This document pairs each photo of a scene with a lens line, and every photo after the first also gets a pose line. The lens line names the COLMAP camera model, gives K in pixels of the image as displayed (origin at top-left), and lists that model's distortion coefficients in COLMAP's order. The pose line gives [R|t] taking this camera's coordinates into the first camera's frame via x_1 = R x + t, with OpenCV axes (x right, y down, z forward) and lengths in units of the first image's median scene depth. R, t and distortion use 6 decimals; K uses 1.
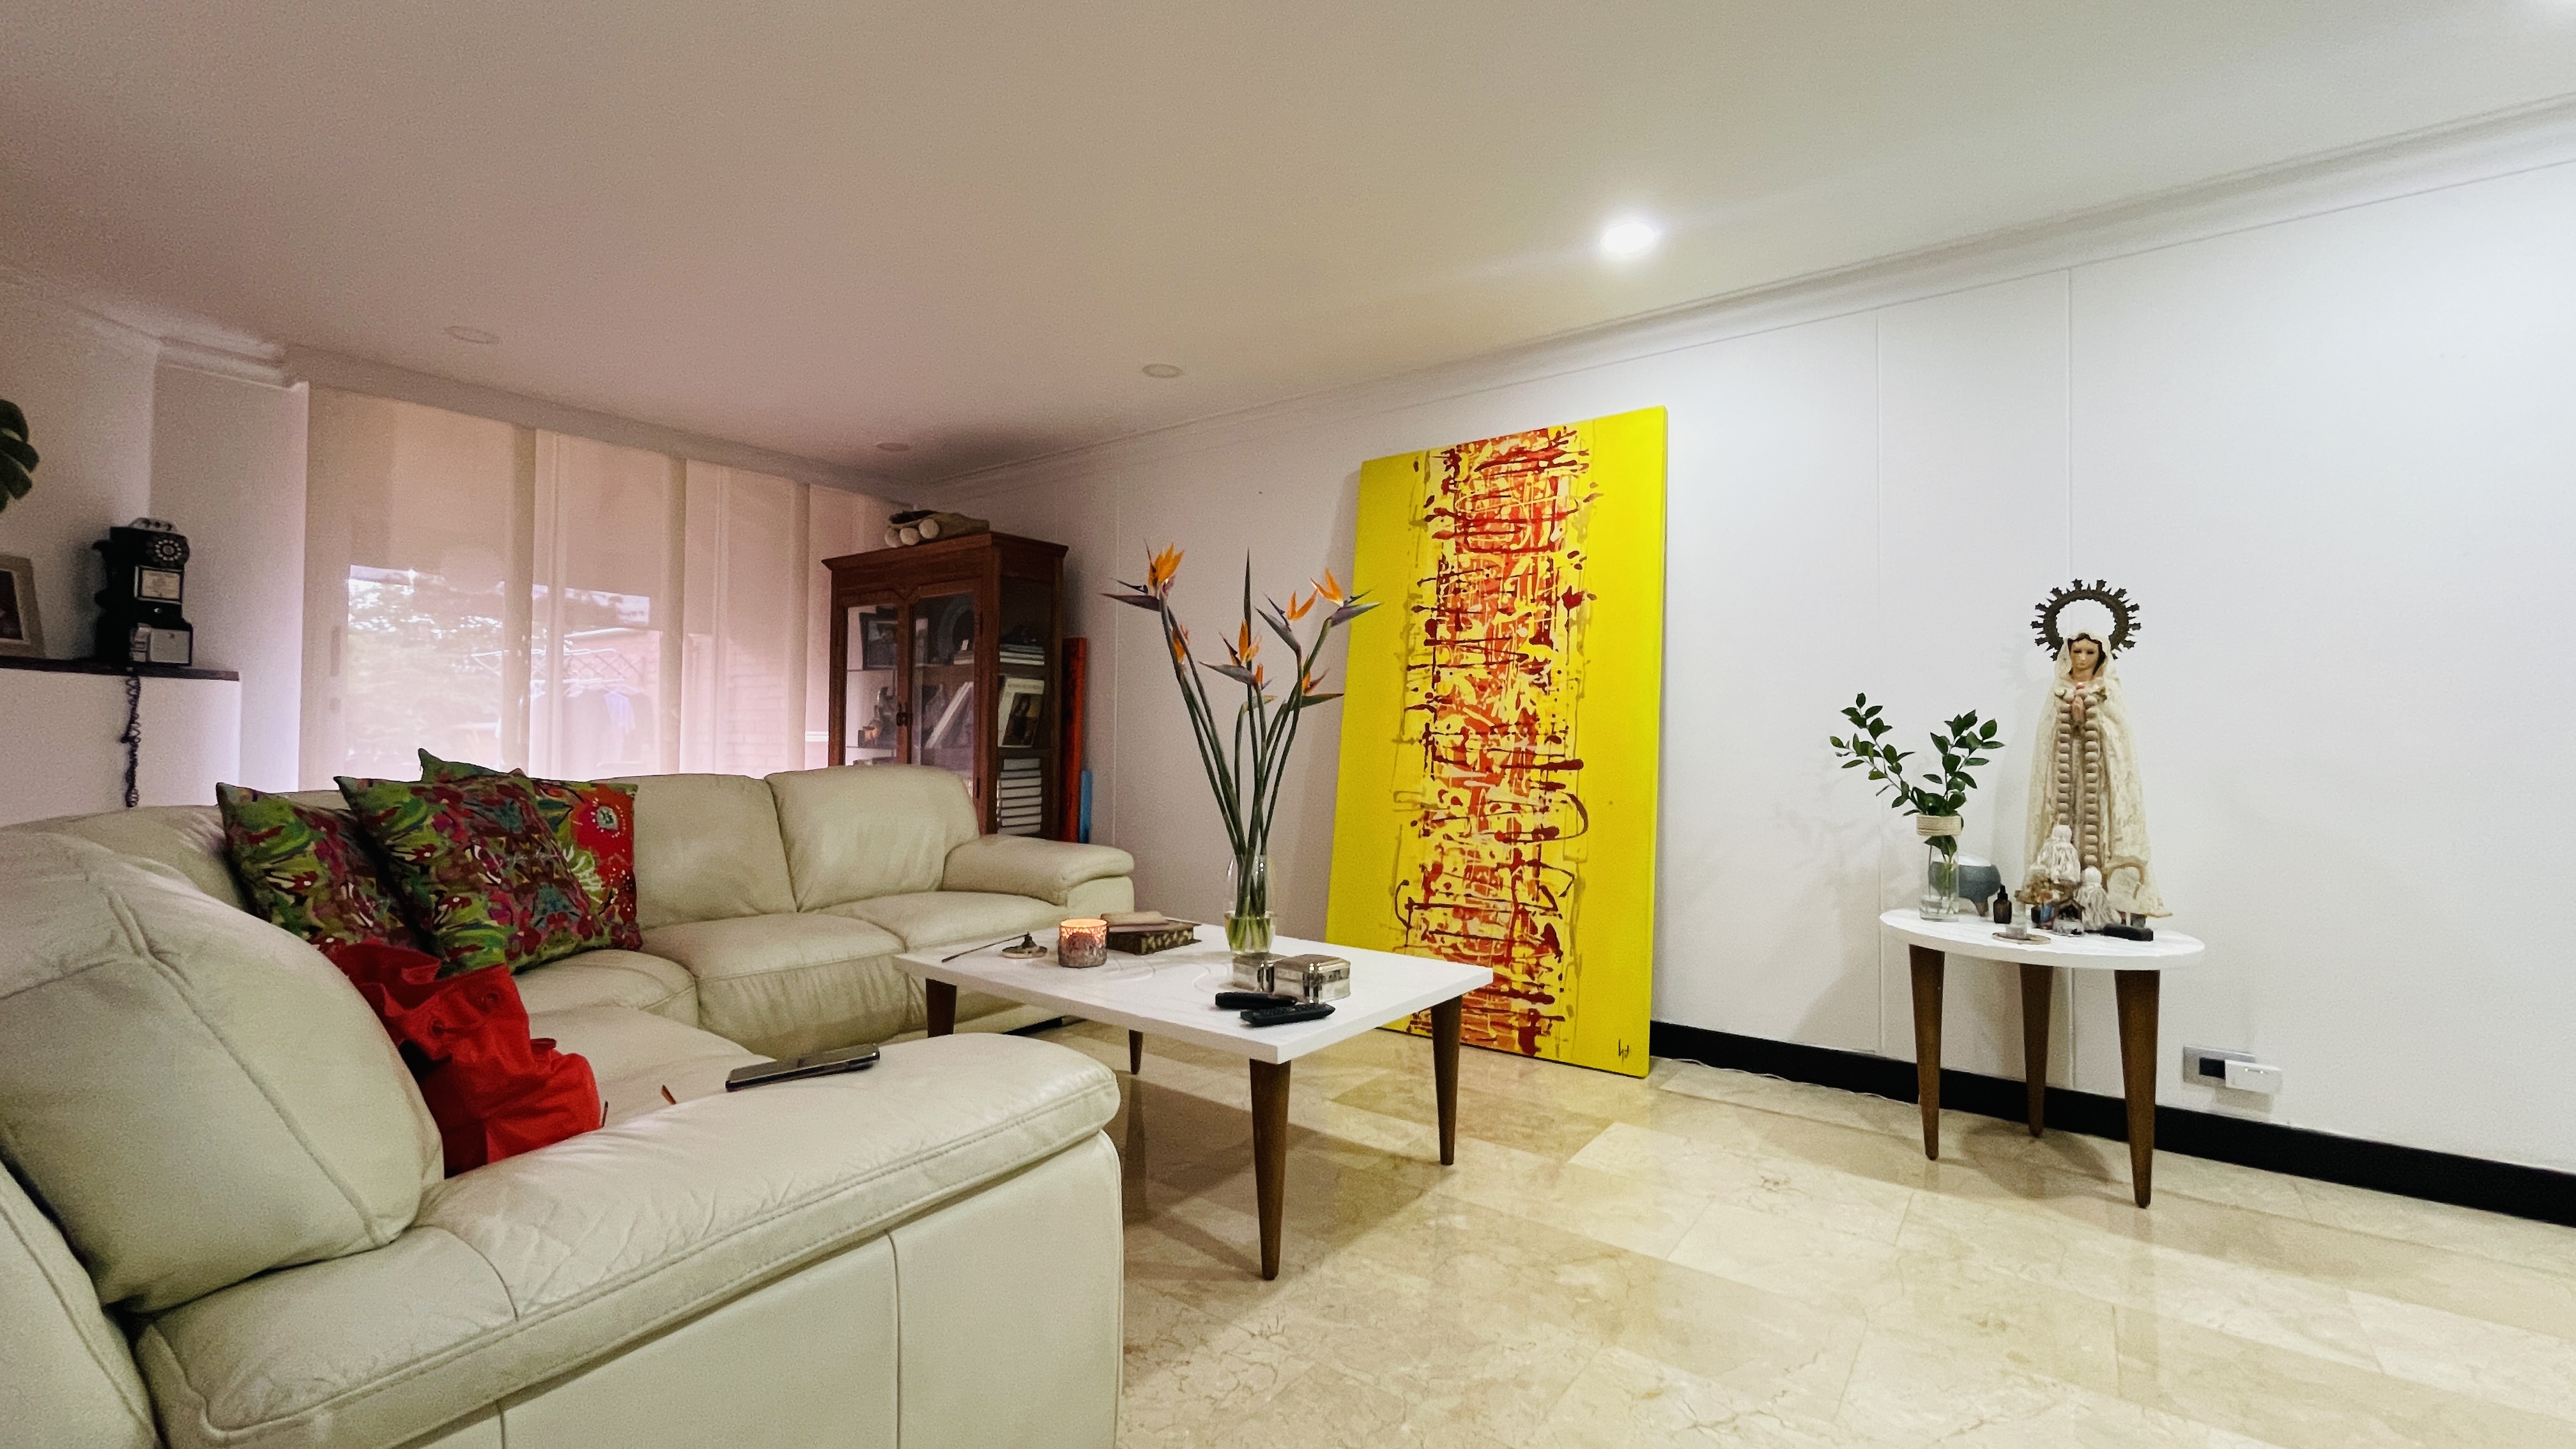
lens RADIAL K [[1056.2, 0, 1270.3], [0, 1056.2, 715.2], [0, 0, 1]] dist [-0.002649, -0.000725]
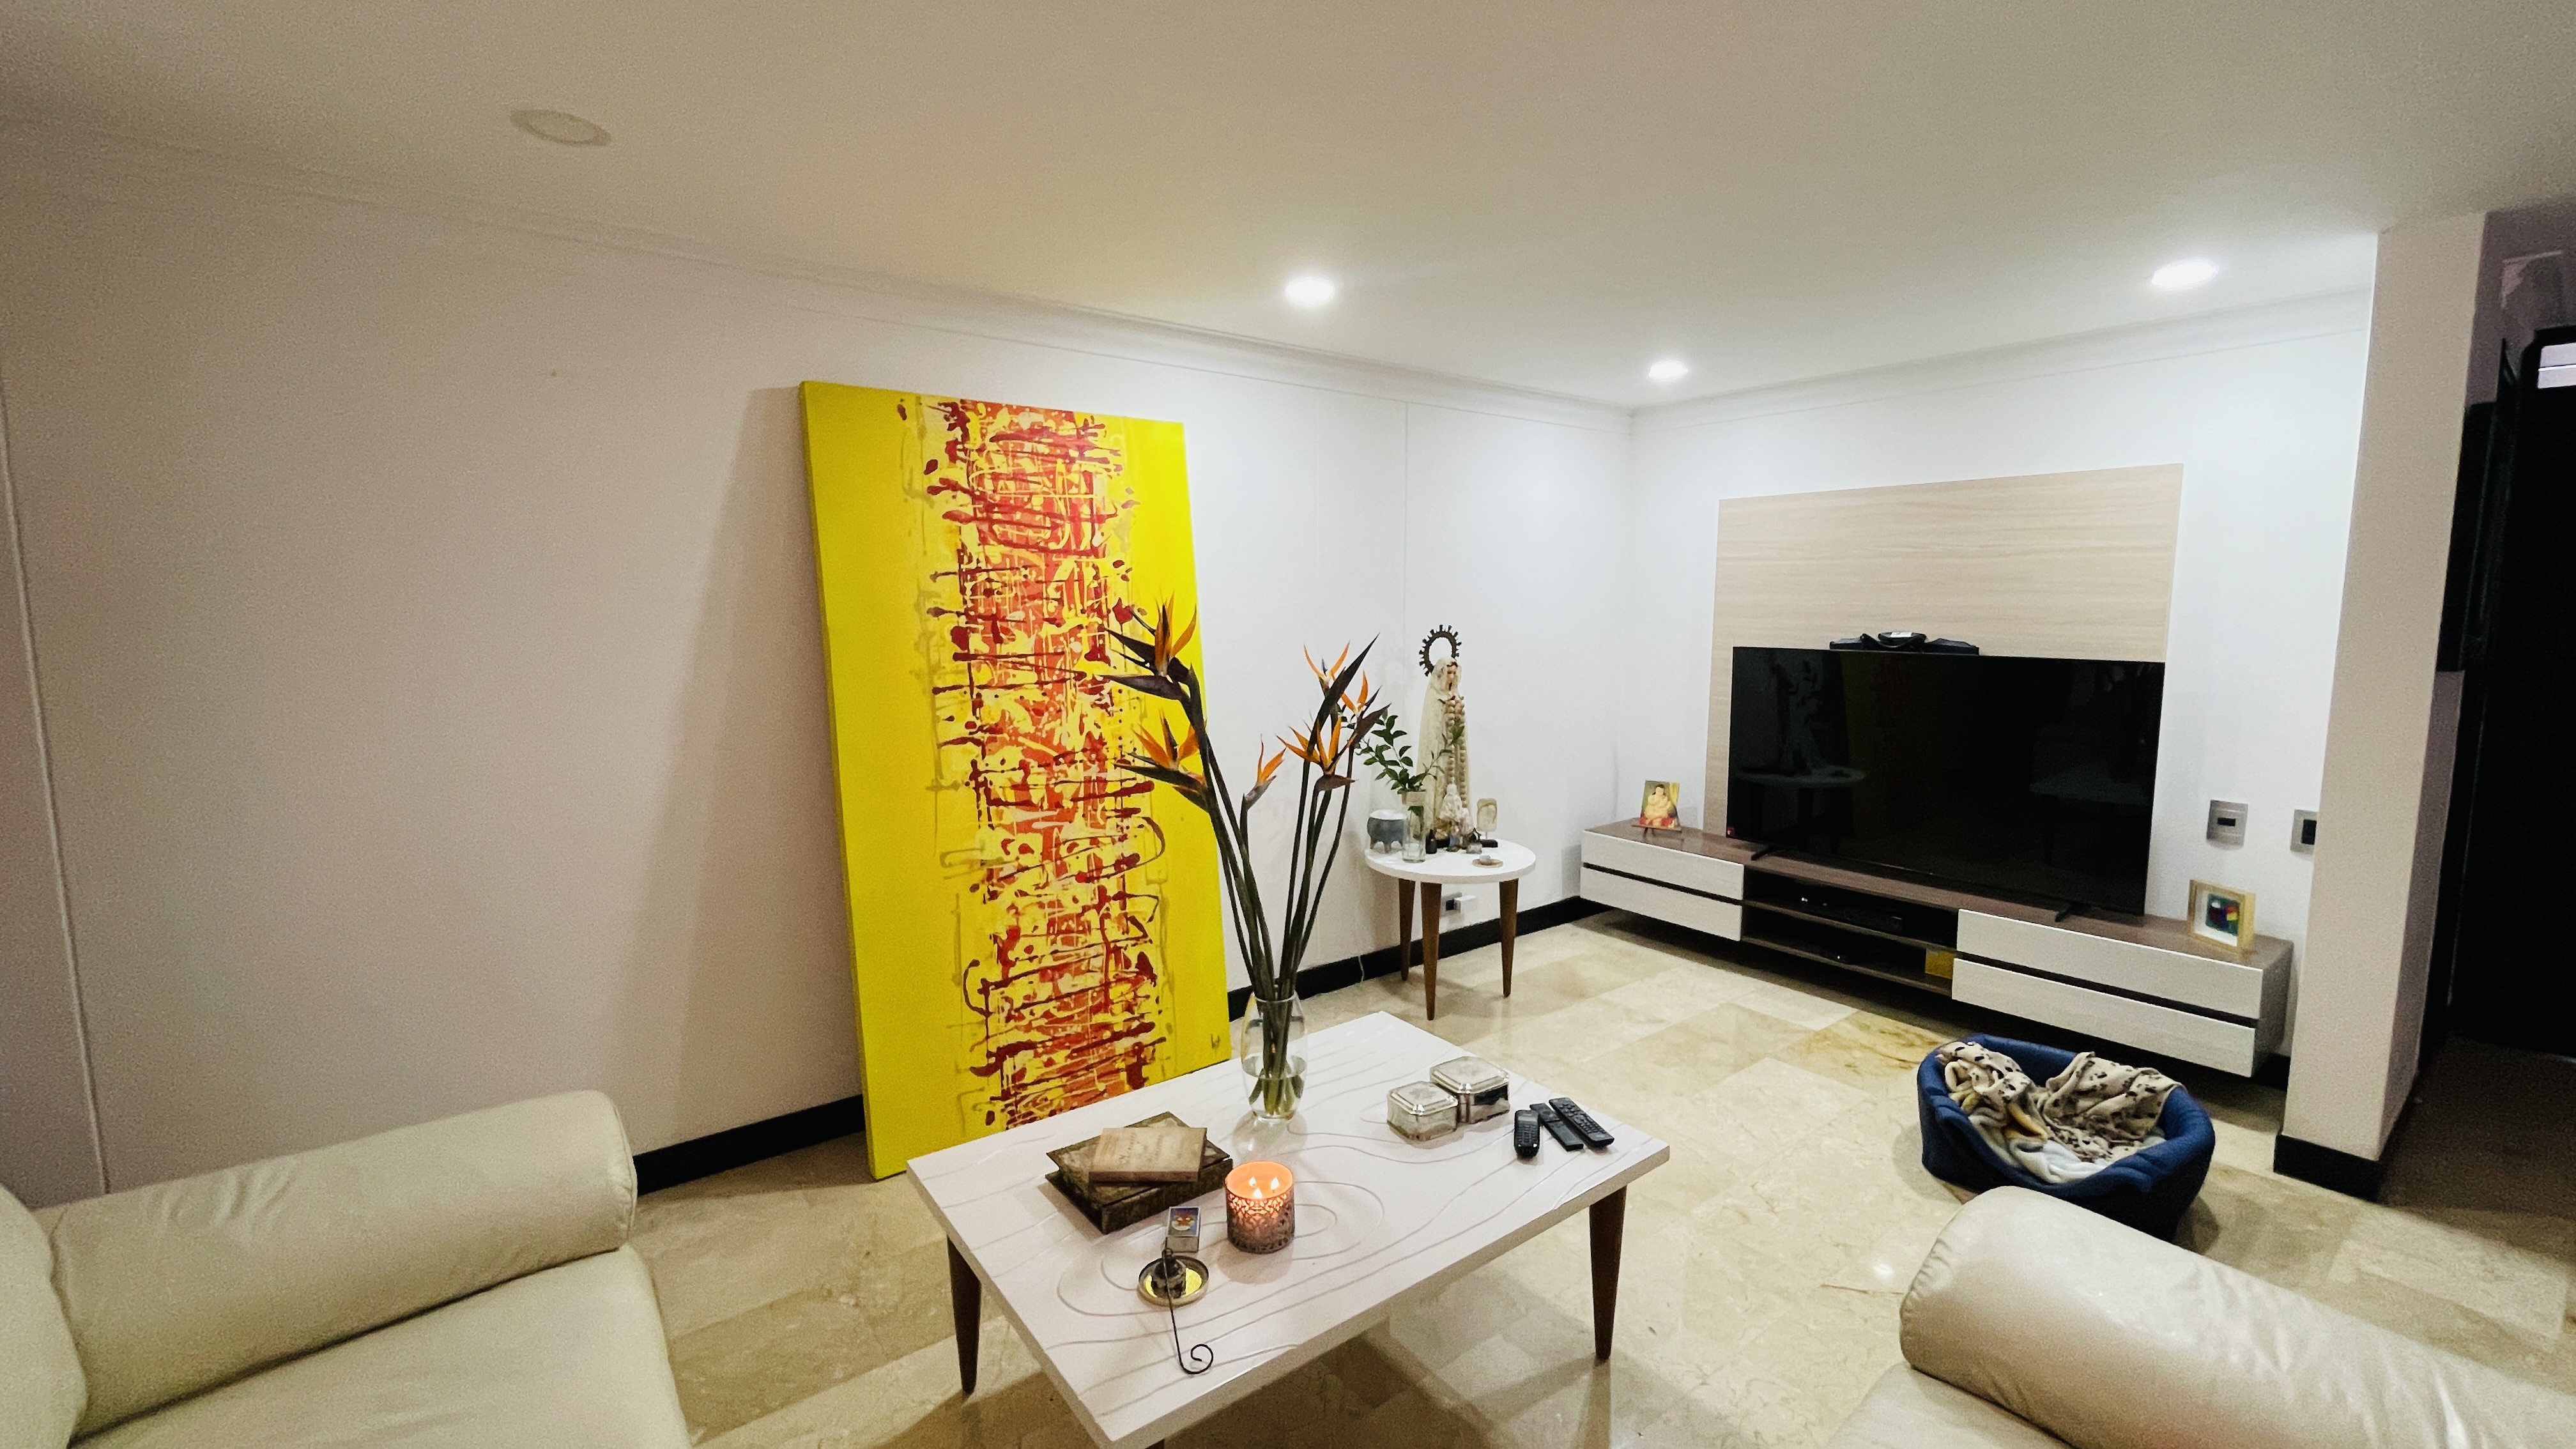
lens RADIAL K [[1056.2, 0, 1296.5], [0, 1056.2, 711.6], [0, 0, 1]] dist [-0.002649, -0.000725]
pose [[0.238675, -0.115641, 0.964189, -0.579585], [-0.020086, 0.992084, 0.123959, -0.138081], [-0.970892, -0.048952, 0.234463, 0.605887]]
